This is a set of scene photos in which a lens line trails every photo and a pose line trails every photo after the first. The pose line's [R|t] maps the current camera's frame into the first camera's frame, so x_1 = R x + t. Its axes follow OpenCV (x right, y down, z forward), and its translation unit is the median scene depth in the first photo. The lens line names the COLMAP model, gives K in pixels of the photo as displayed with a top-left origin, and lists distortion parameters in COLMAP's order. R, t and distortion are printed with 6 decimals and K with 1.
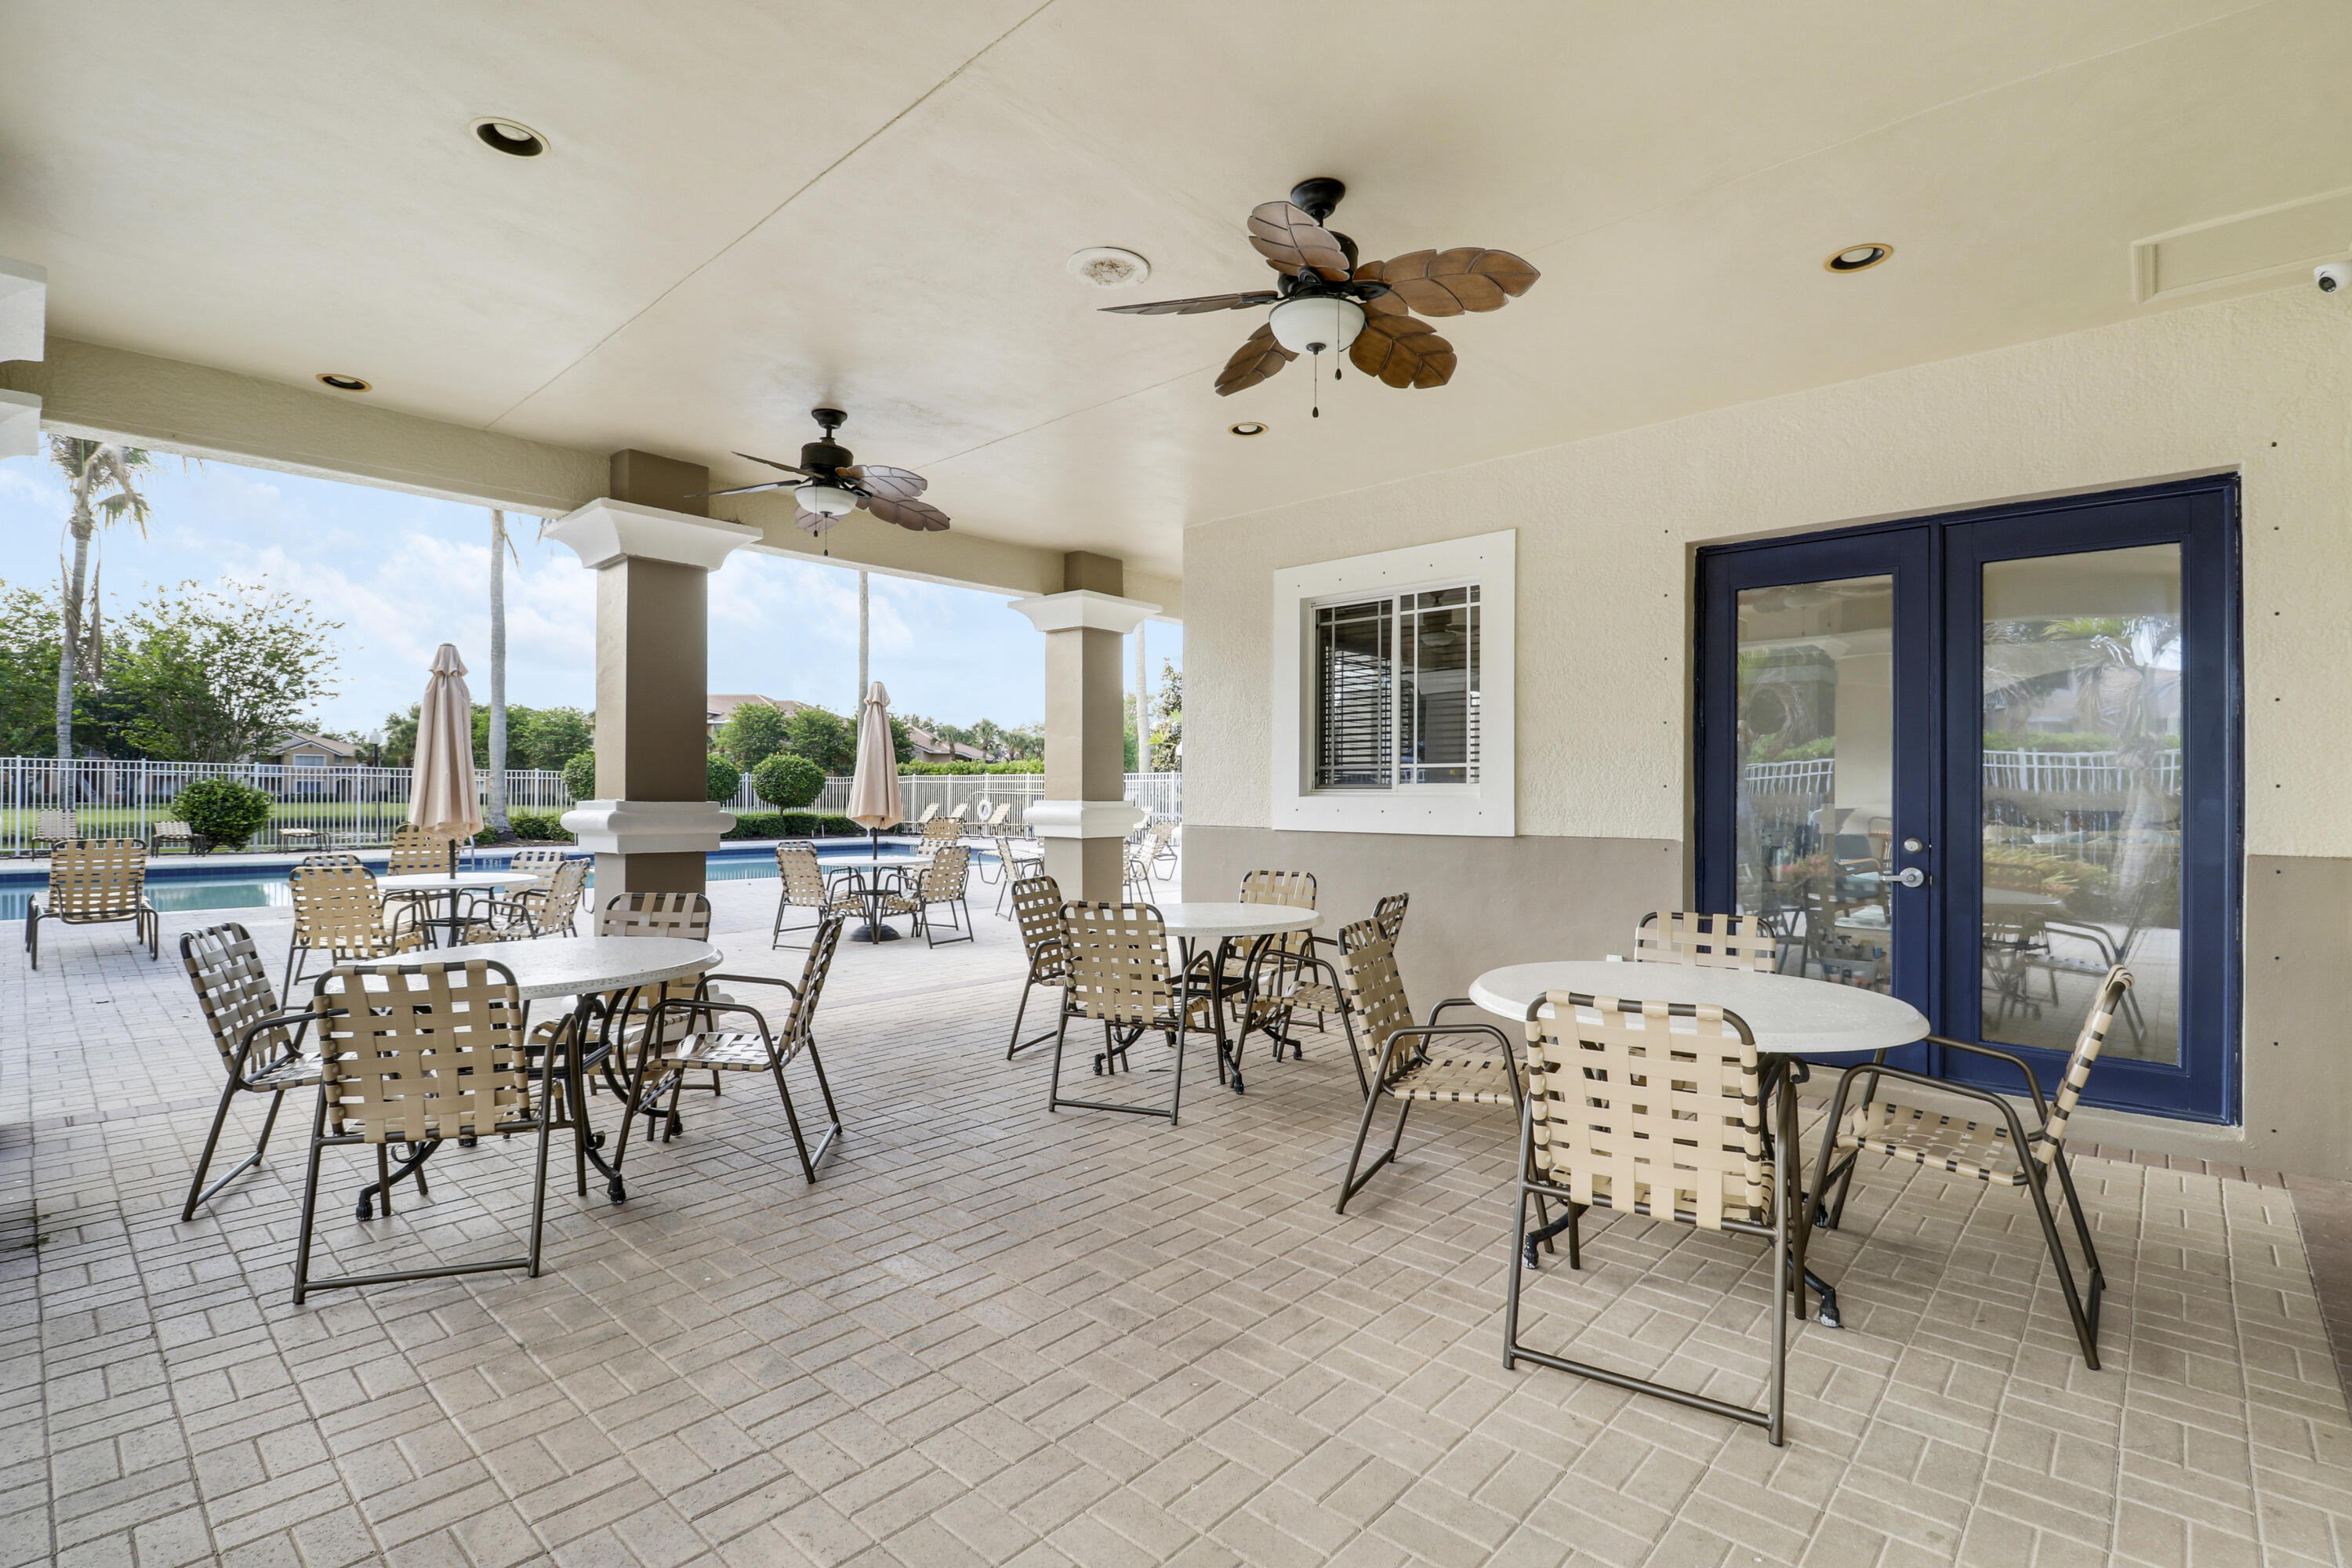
lens RADIAL K [[1094.1, 0, 1173.9], [0, 1094.1, 794.1], [0, 0, 1]] dist [0.004791, 0.001239]
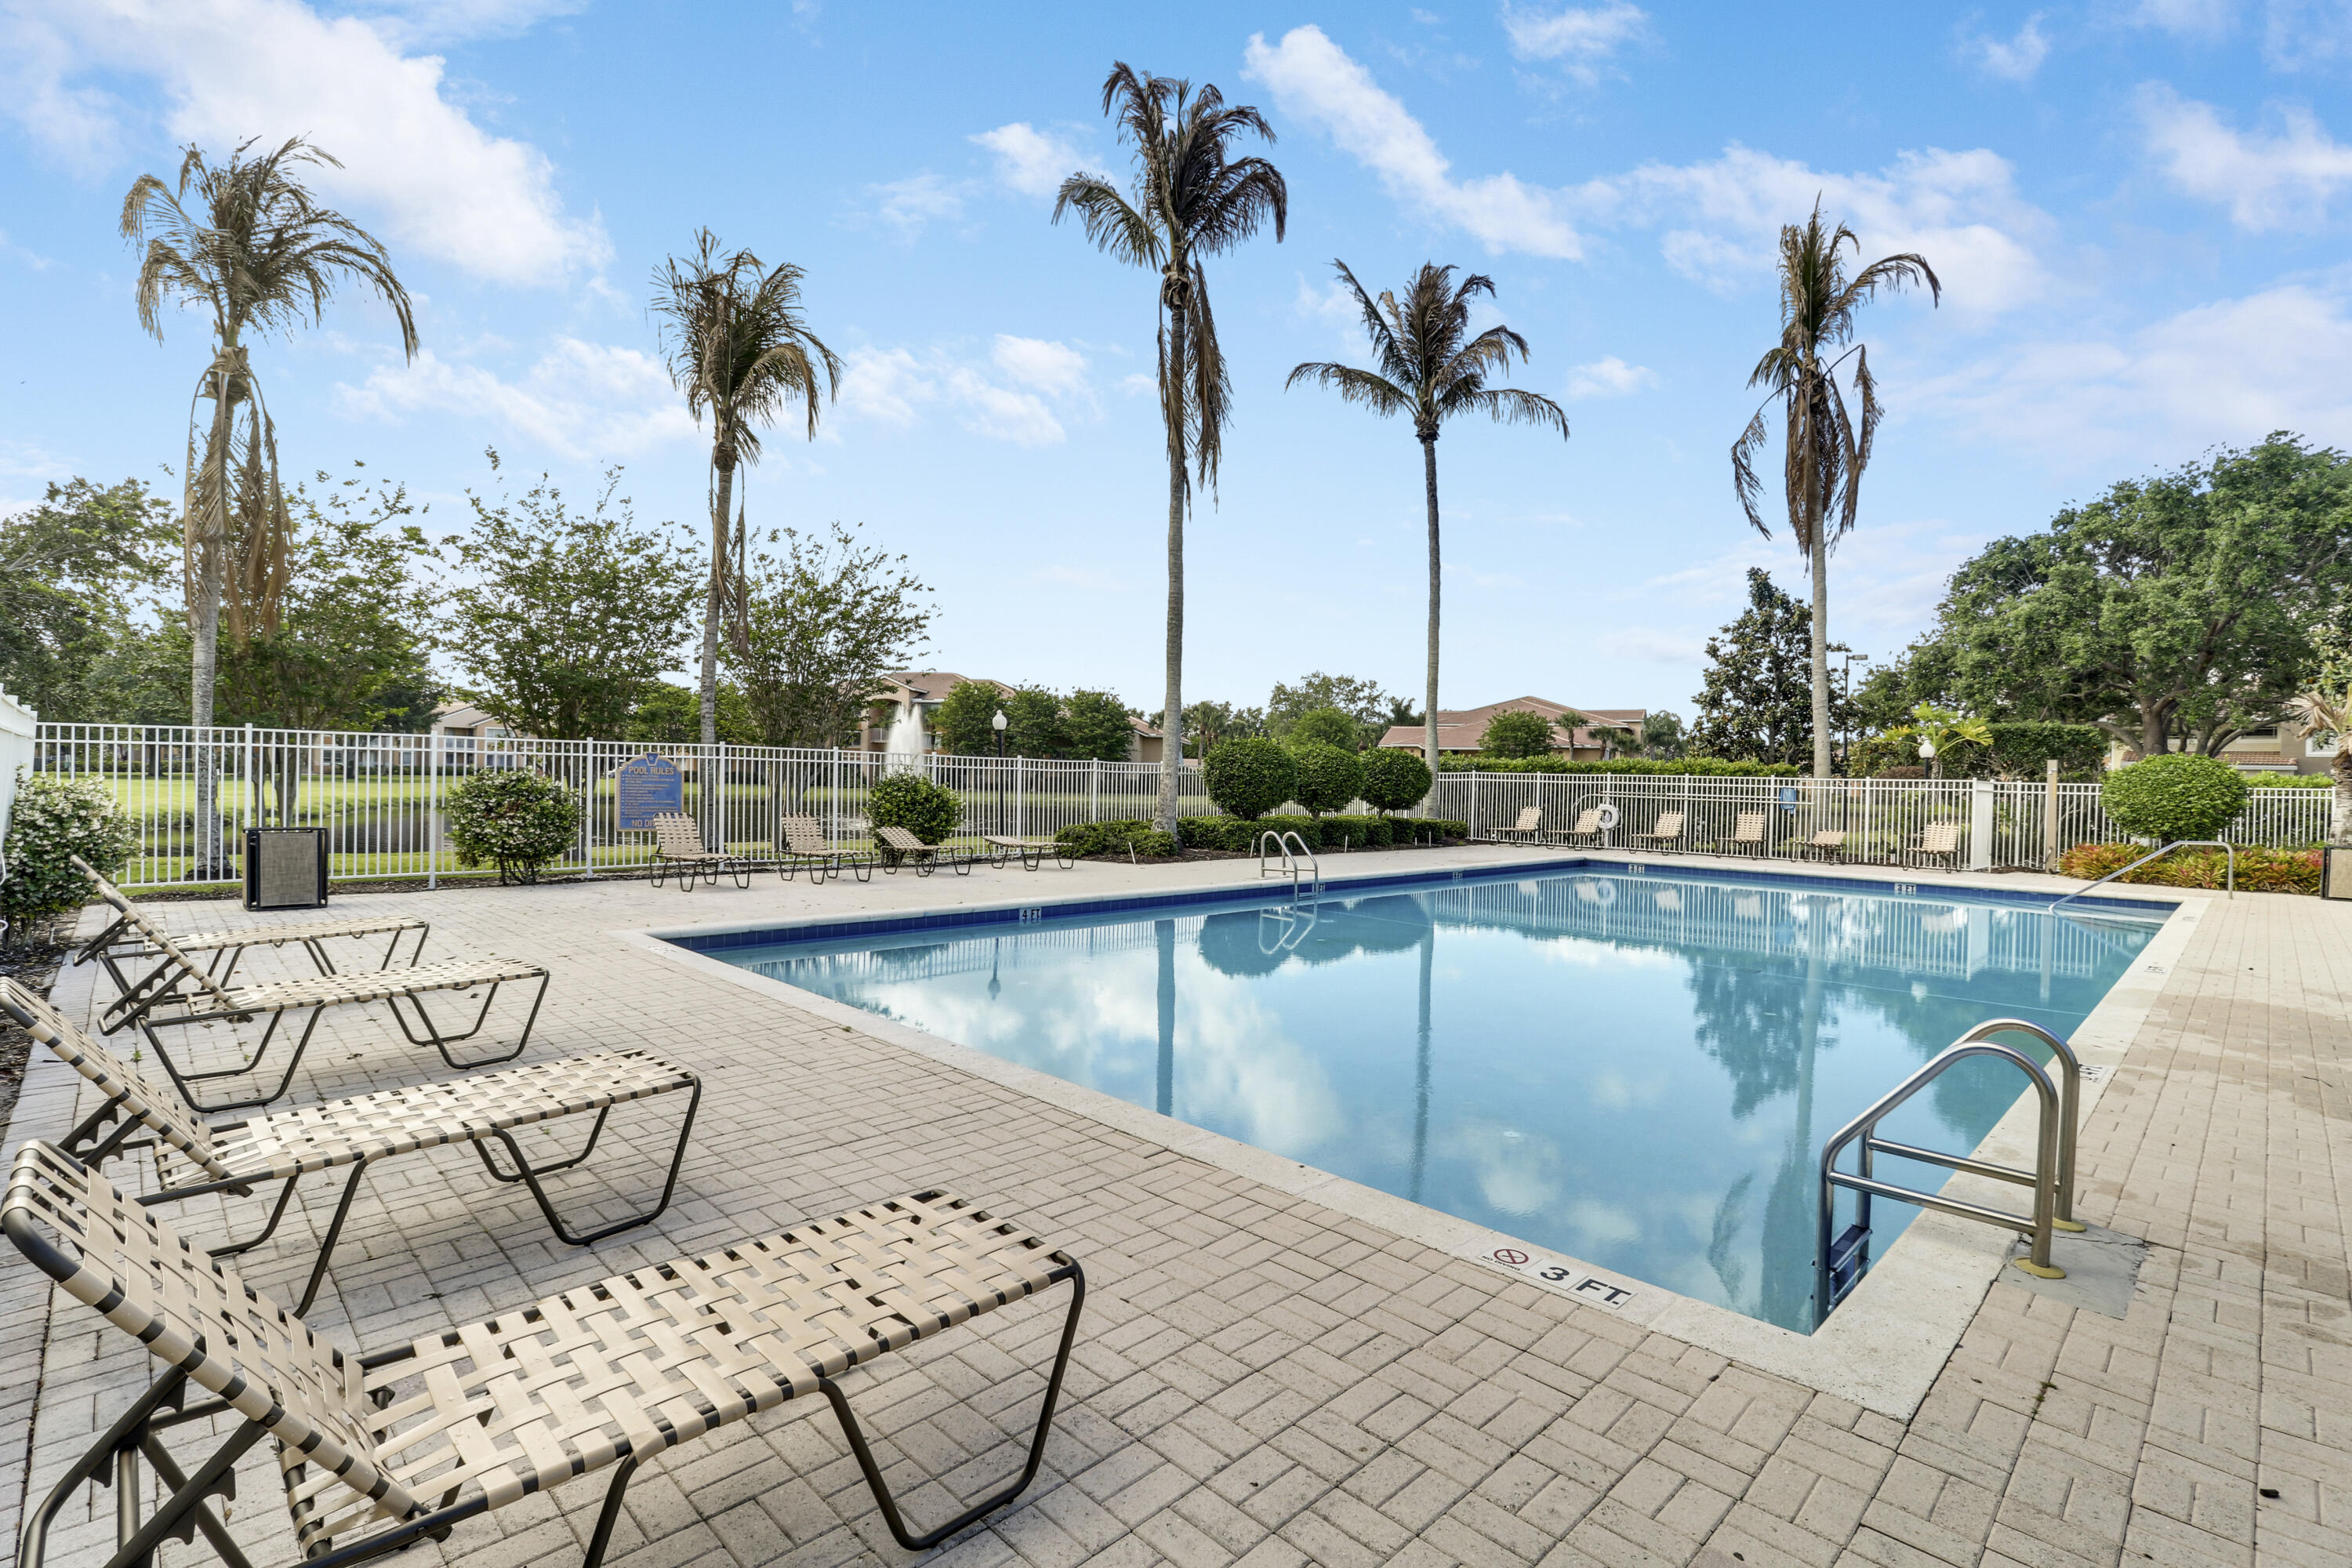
lens RADIAL K [[1094.1, 0, 1182.3], [0, 1094.1, 785.9], [0, 0, 1]] dist [0.004791, 0.001239]
pose [[0.999817, 0.015028, -0.011834, -0.468951], [-0.014955, 0.999869, 0.006200, -0.008320], [0.011926, -0.006022, 0.999911, 0.145992]]
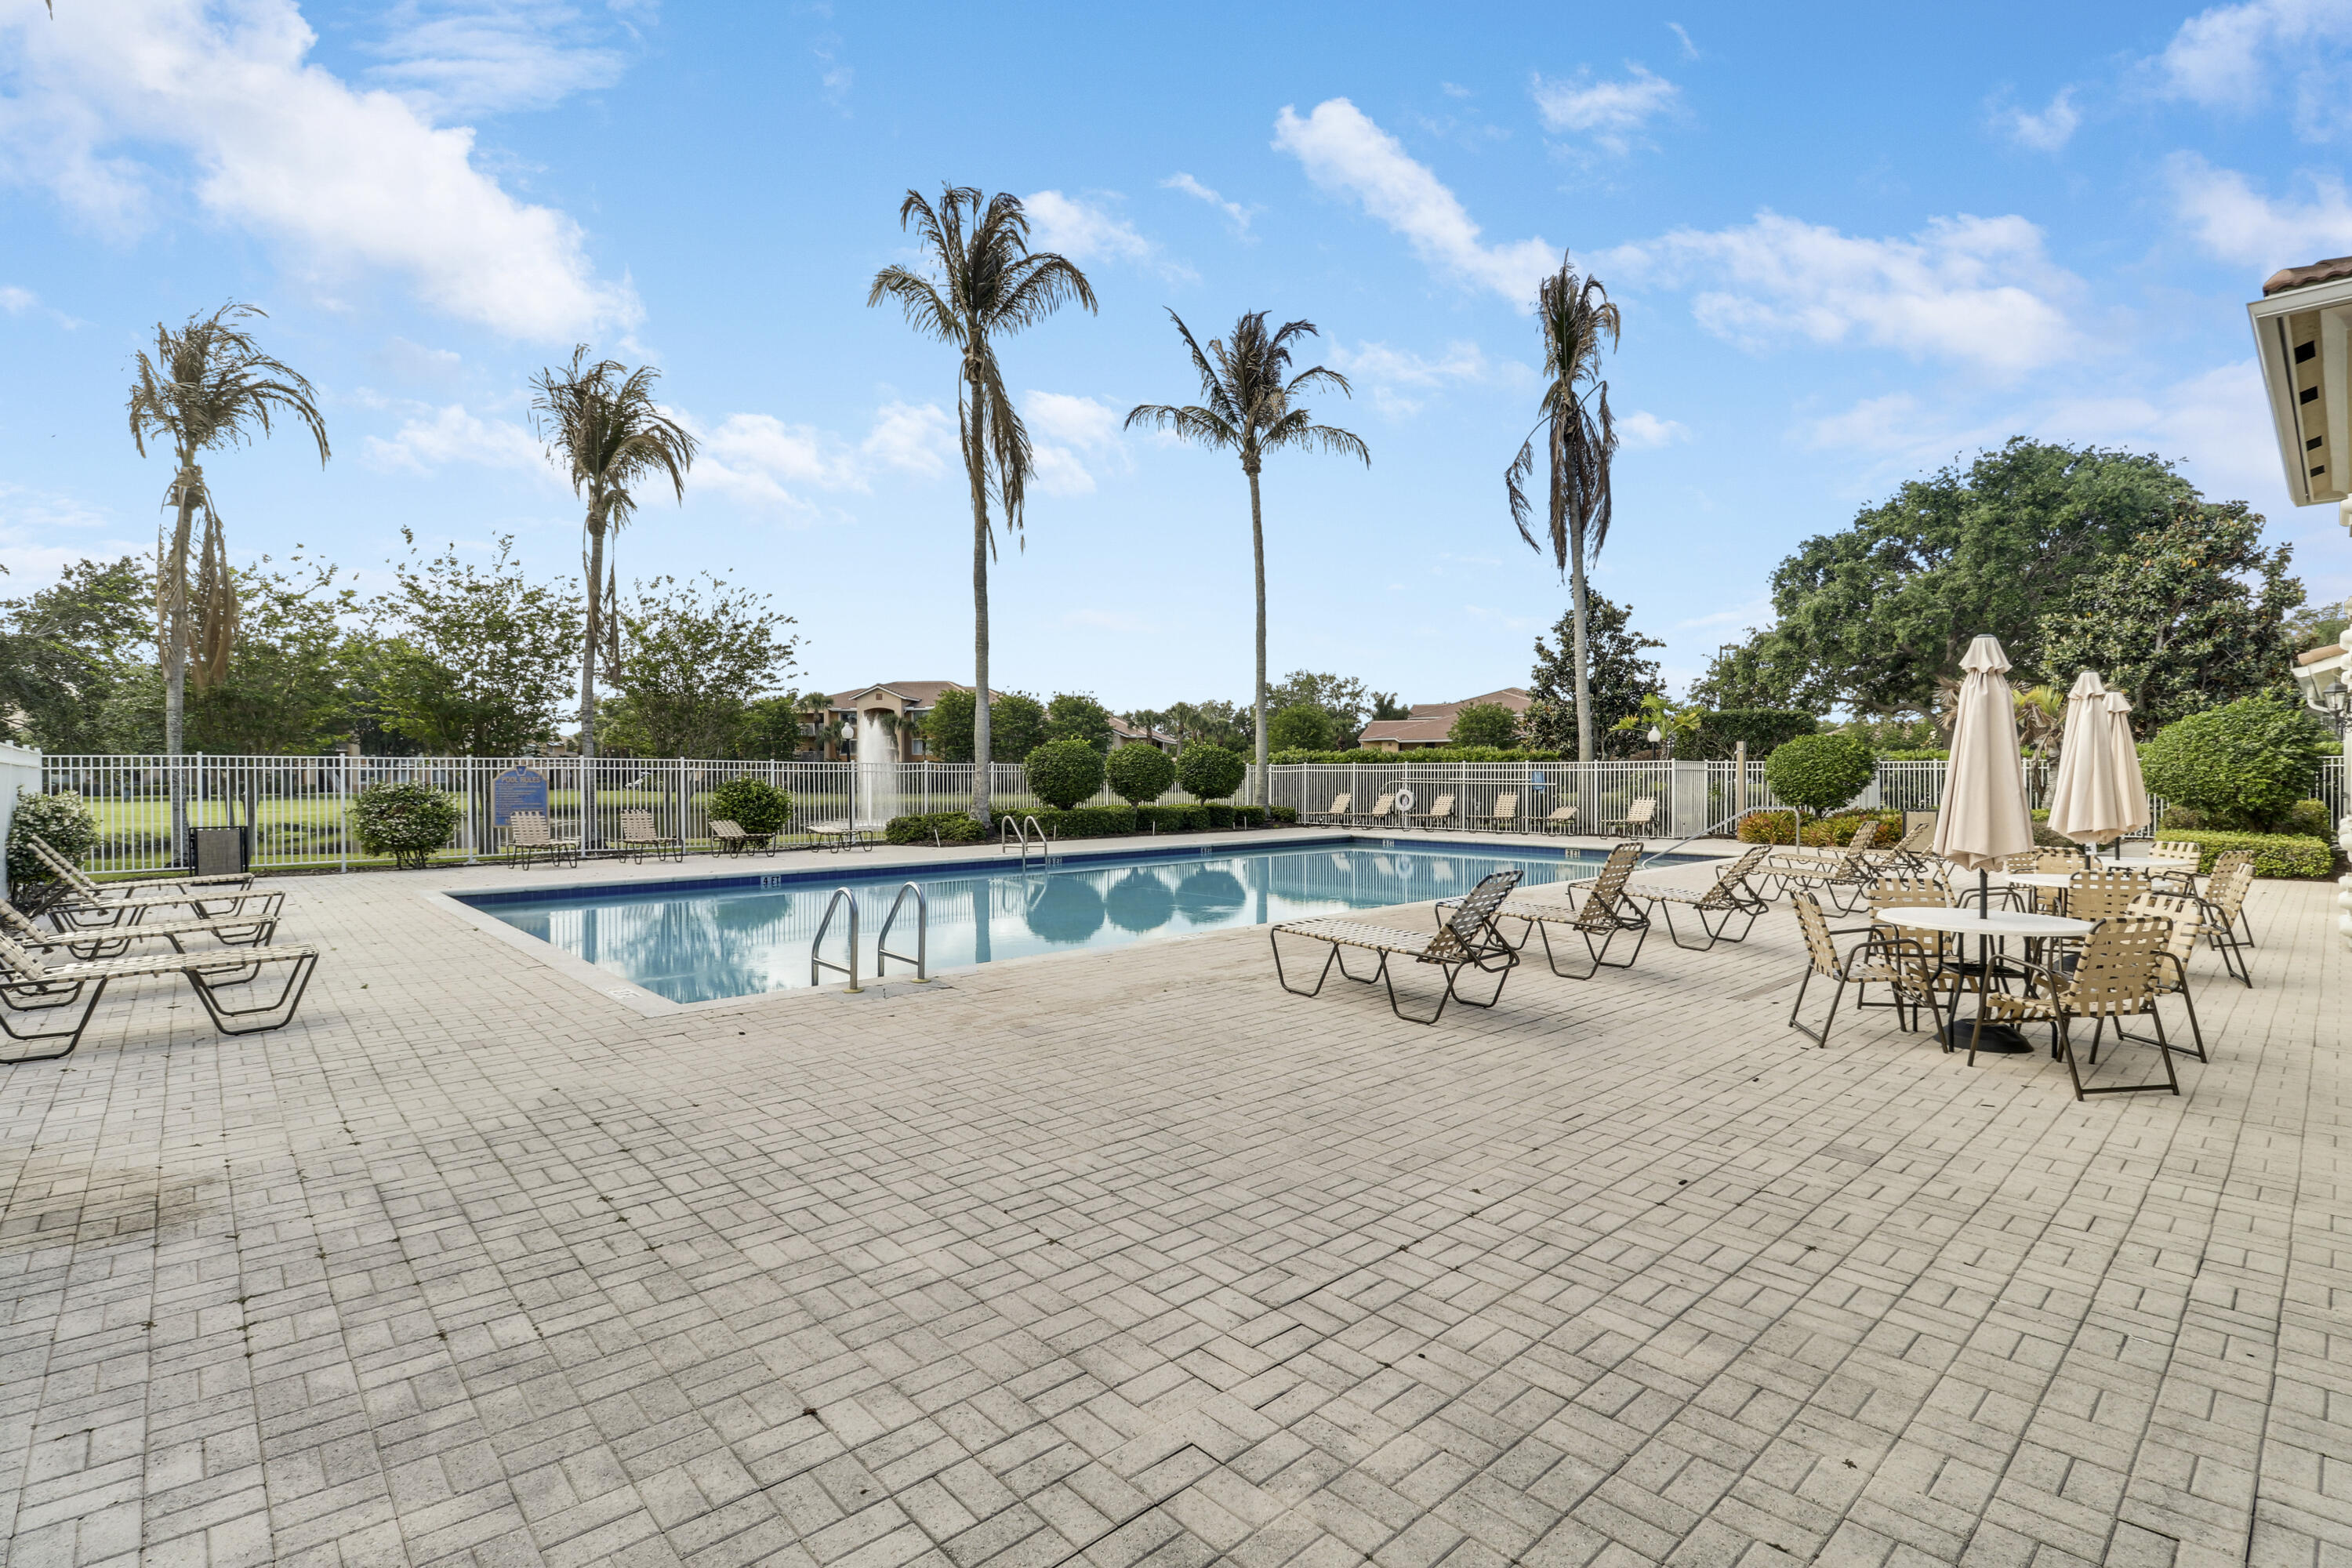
lens RADIAL K [[1094.1, 0, 1185.2], [0, 1094.1, 786.6], [0, 0, 1]] dist [0.004791, 0.001239]
pose [[0.997824, -0.008304, -0.065408, -0.290346], [0.008909, 0.999920, 0.008956, -0.006668], [0.065329, -0.009519, 0.997818, 0.032132]]
